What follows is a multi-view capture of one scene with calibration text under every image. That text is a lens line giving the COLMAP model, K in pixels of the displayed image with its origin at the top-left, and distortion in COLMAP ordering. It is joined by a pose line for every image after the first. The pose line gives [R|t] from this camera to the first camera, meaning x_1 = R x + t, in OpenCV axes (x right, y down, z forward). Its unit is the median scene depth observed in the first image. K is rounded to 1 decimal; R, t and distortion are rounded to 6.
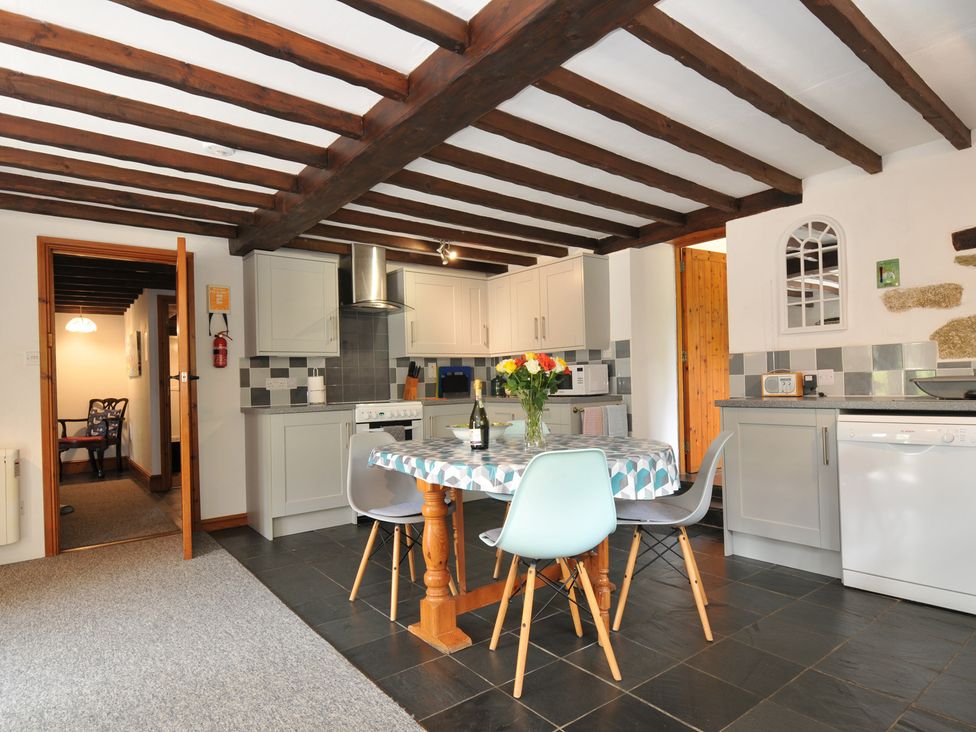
lens RADIAL K [[563.8, 0, 486.1], [0, 563.8, 374.6], [0, 0, 1]] dist [0.000564, -0.000960]
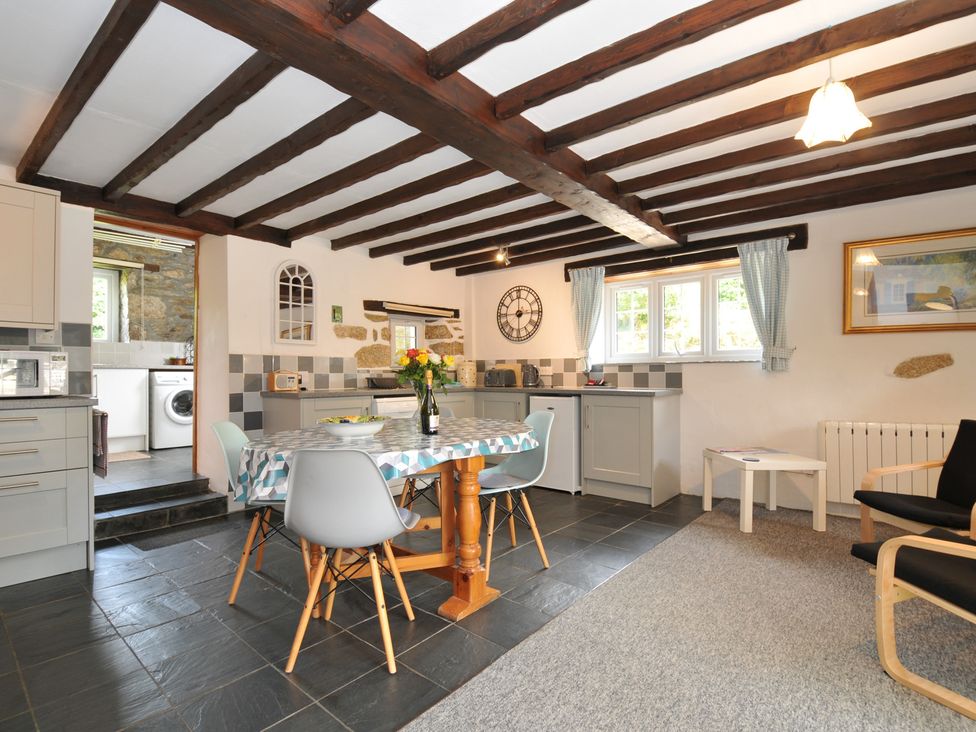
lens RADIAL K [[487.9, 0, 498.4], [0, 487.9, 371.7], [0, 0, 1]] dist [0.010770, -0.024295]
pose [[-0.226893, 0.033529, 0.973342, -0.763395], [-0.005970, 0.999341, -0.035816, 0.035514], [-0.973901, -0.013938, -0.226543, 0.861357]]
